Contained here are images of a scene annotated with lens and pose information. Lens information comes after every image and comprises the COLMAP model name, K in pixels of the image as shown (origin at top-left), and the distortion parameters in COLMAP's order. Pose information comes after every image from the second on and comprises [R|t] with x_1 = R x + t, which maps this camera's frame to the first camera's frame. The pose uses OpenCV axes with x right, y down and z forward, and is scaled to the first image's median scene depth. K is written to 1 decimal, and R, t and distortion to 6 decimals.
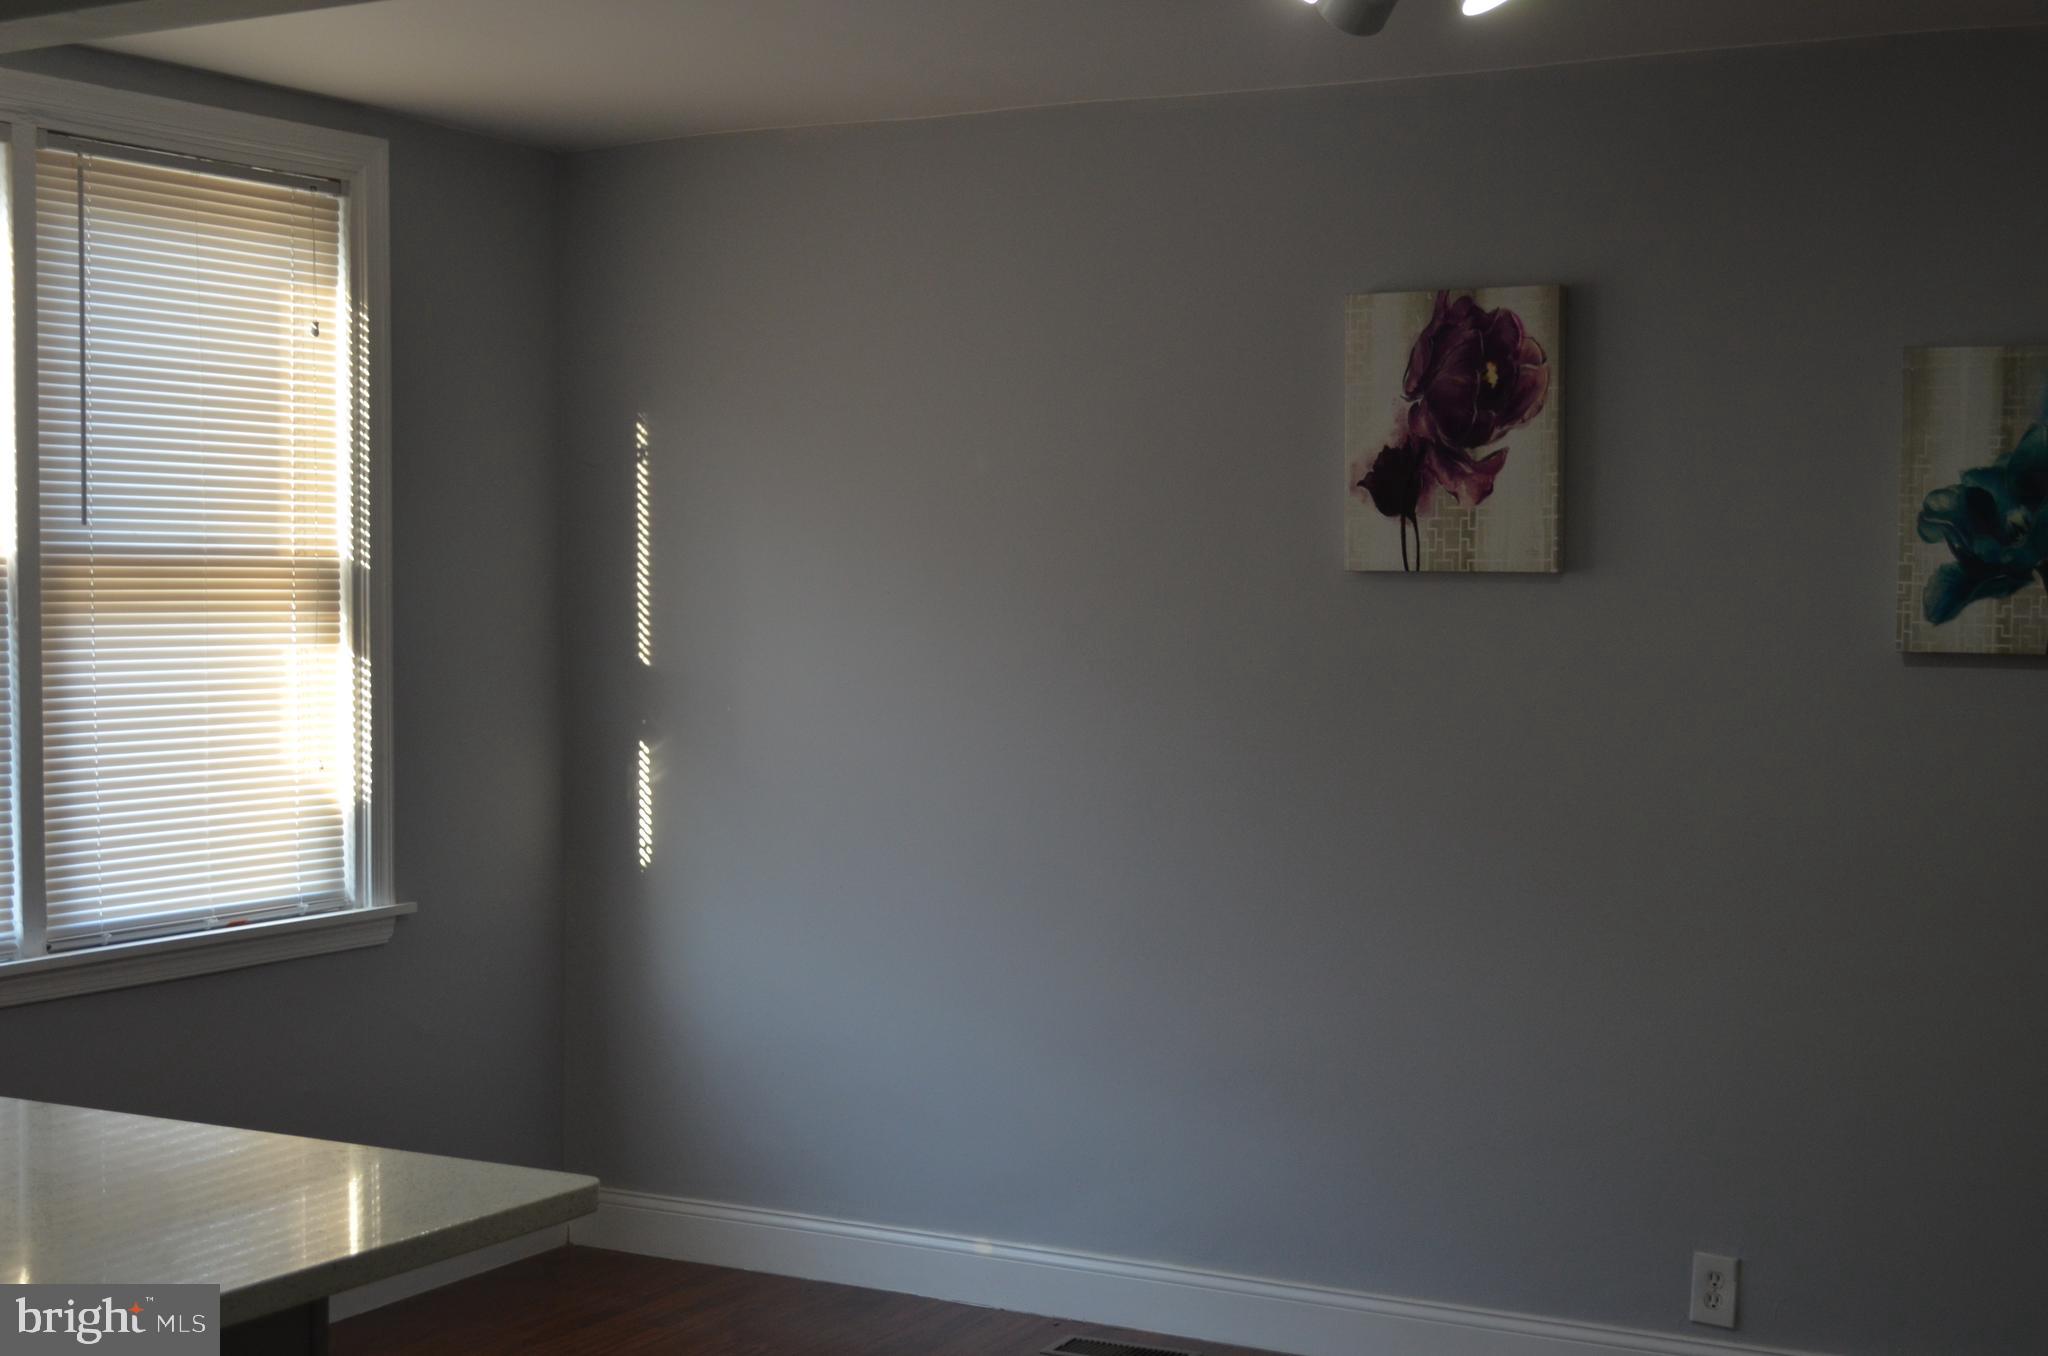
lens RADIAL K [[2796.8, 0, 1024.0], [0, 2796.8, 678.0], [0, 0, 1]] dist [-0.014311, 0.017932]
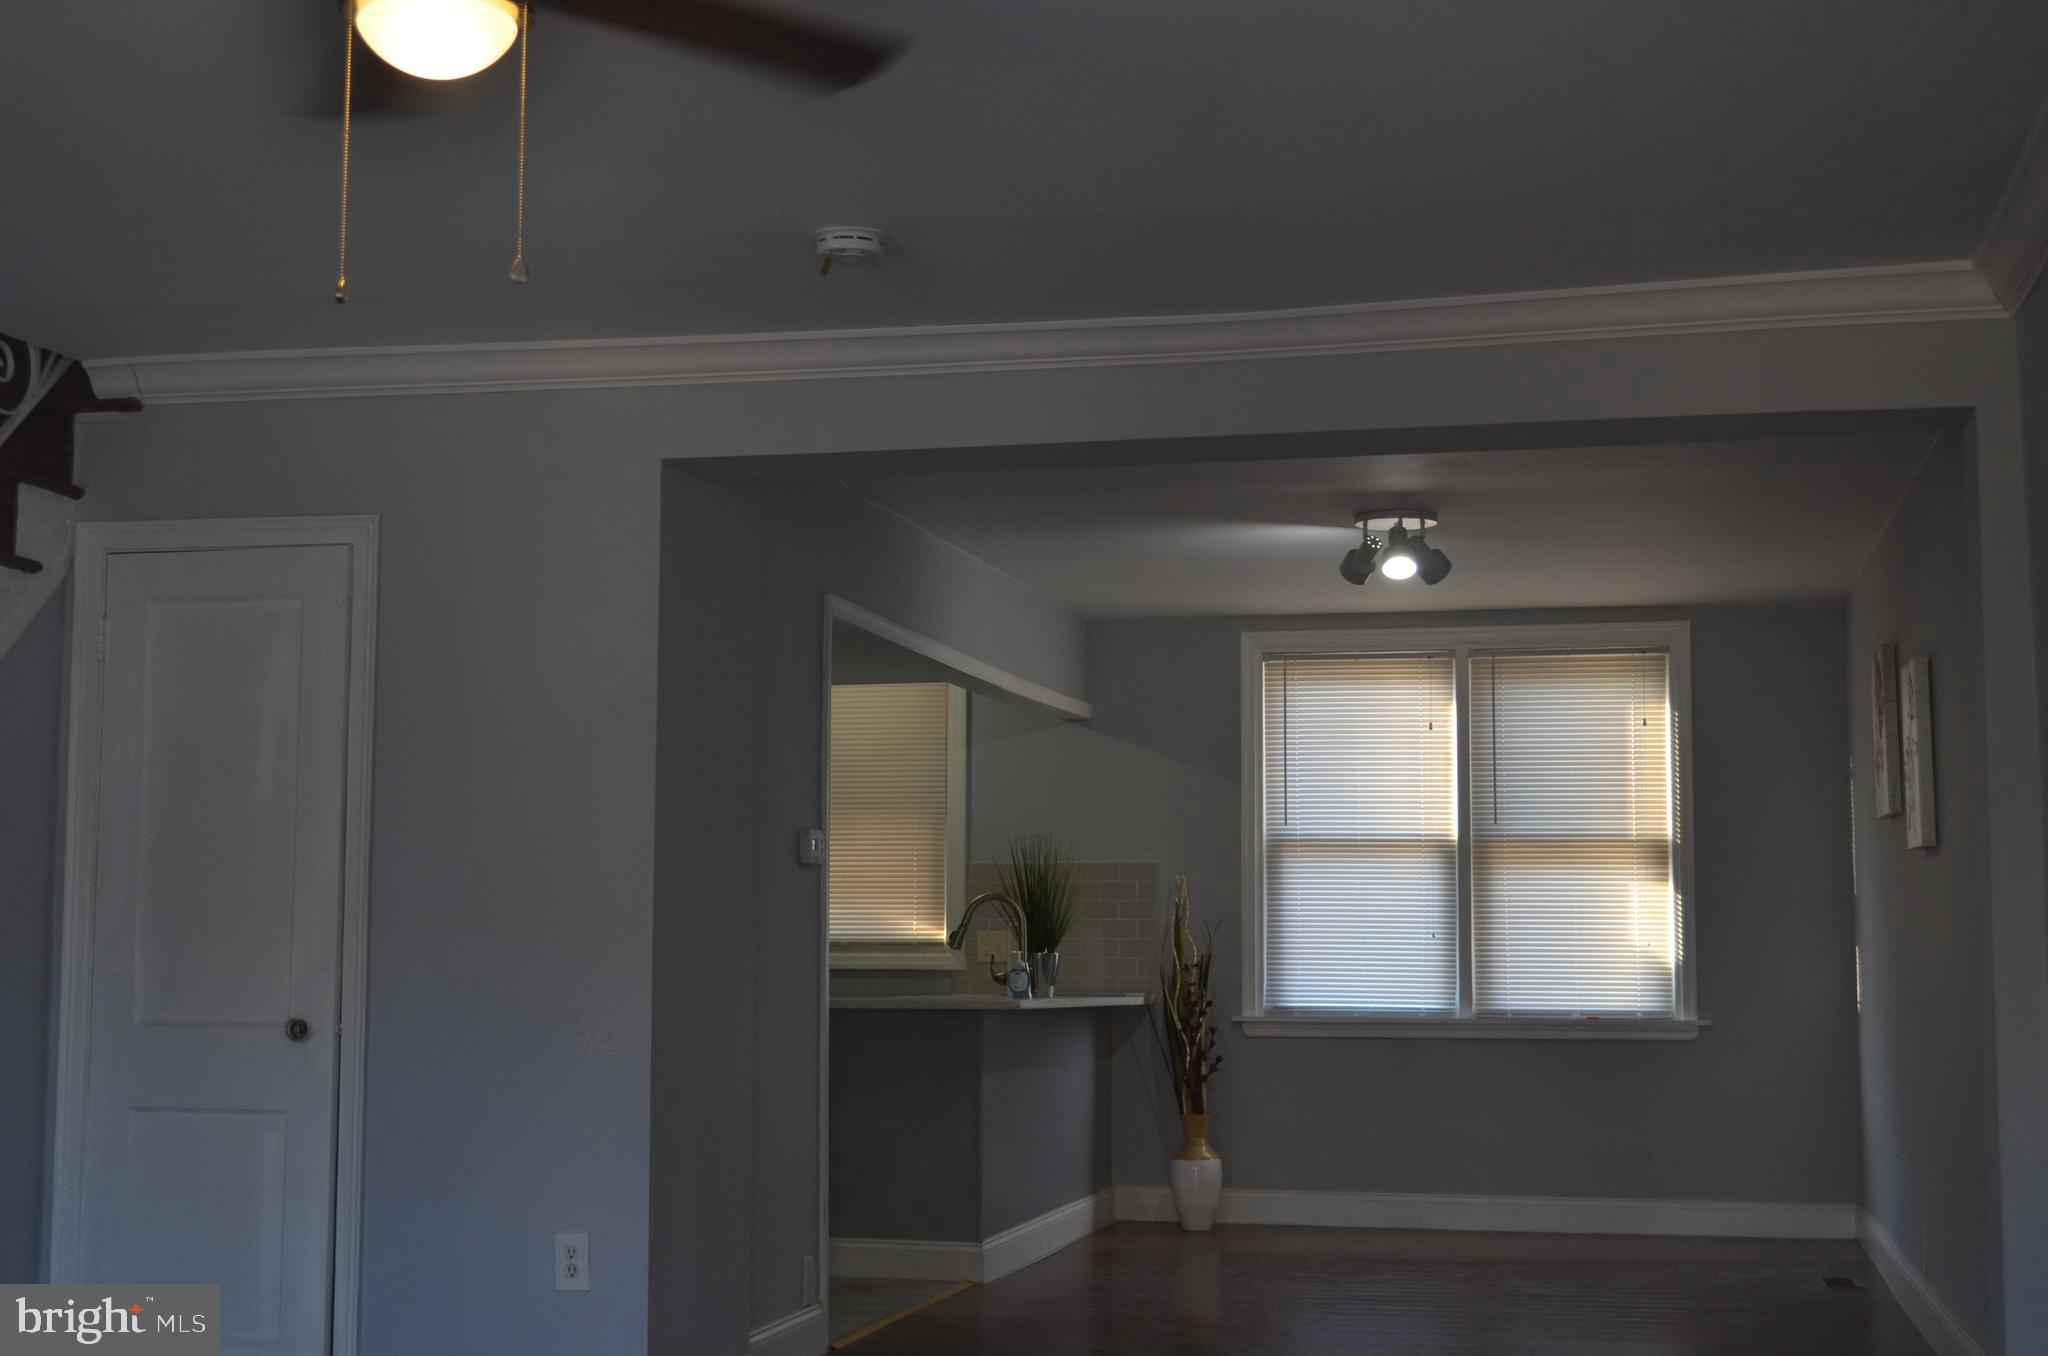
lens RADIAL K [[2796.8, 0, 1024.0], [0, 2796.8, 678.0], [0, 0, 1]] dist [-0.014311, 0.017932]
pose [[0.284297, -0.096744, -0.953843, 1.519958], [-0.039582, 0.992863, -0.112499, 0.084896], [0.957919, 0.069738, 0.278439, 0.021682]]
